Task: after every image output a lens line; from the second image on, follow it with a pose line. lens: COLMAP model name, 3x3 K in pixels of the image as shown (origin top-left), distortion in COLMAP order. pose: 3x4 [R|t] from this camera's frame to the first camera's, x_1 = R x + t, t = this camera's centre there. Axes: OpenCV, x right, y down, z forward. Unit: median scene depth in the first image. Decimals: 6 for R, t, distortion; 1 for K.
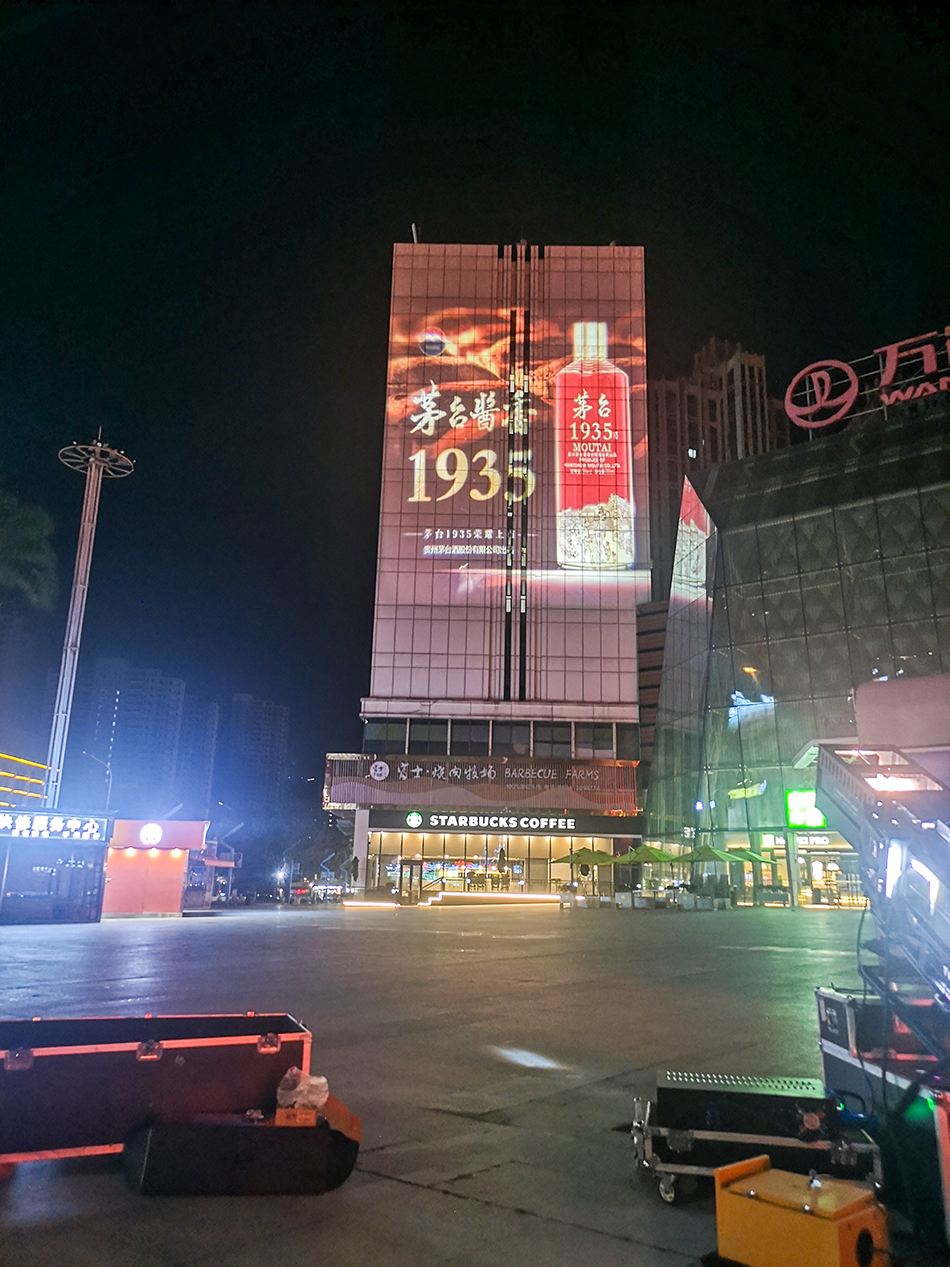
lens RADIAL K [[944.8, 0, 474.8], [0, 944.8, 635.9], [0, 0, 1]] dist [0.037340, -0.010387]
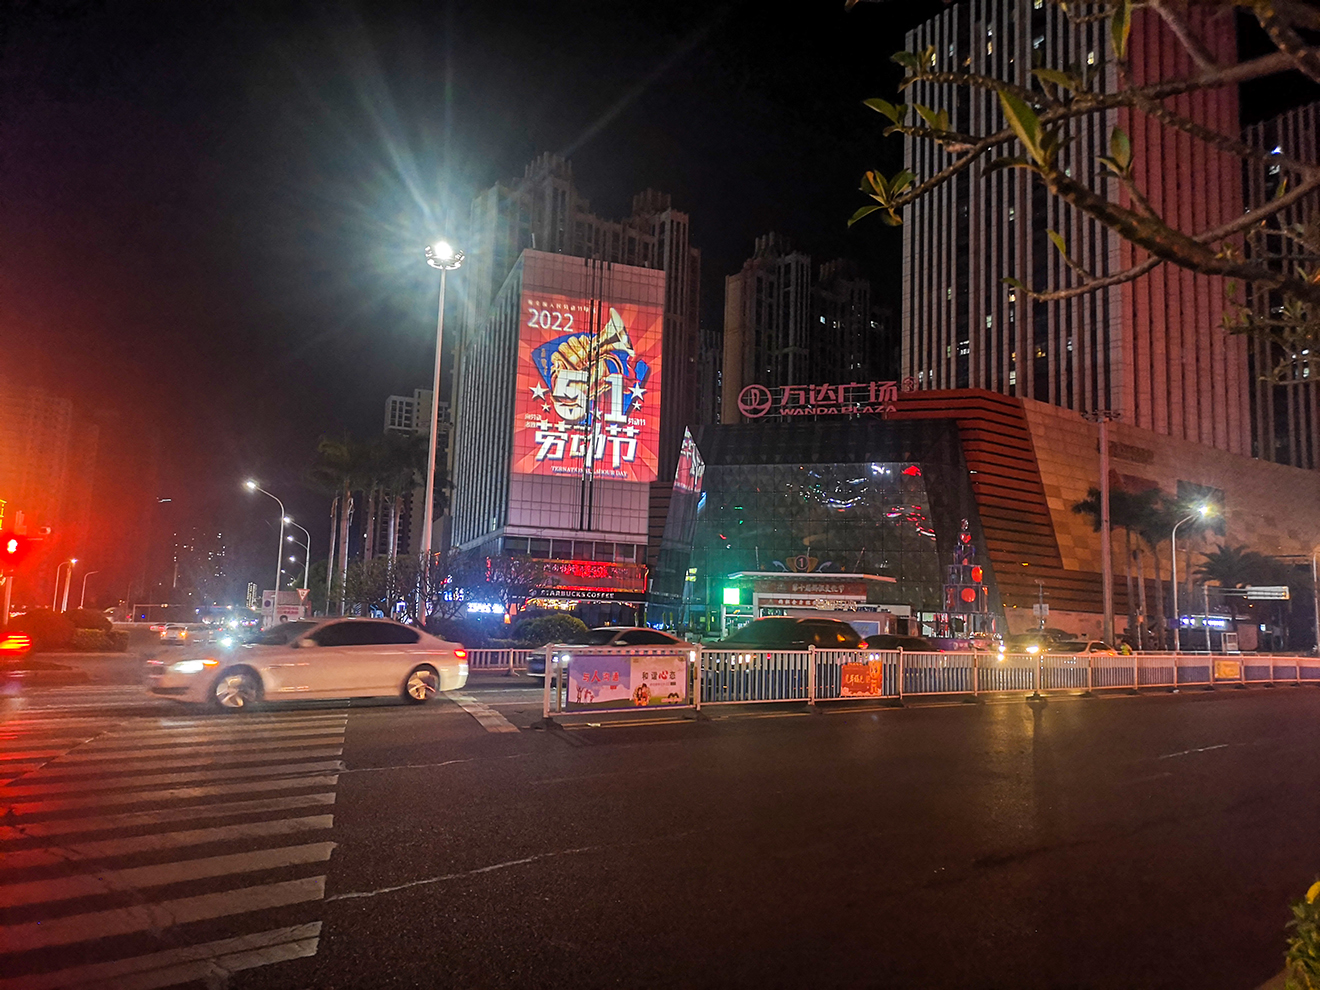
lens RADIAL K [[984.3, 0, 662.4], [0, 984.3, 487.1], [0, 0, 1]] dist [0.037340, -0.010387]
pose [[0.939884, 0.058101, 0.336516, -0.442989], [-0.101913, 0.988238, 0.114018, -0.236528], [-0.325933, -0.141459, 0.934750, -0.802110]]
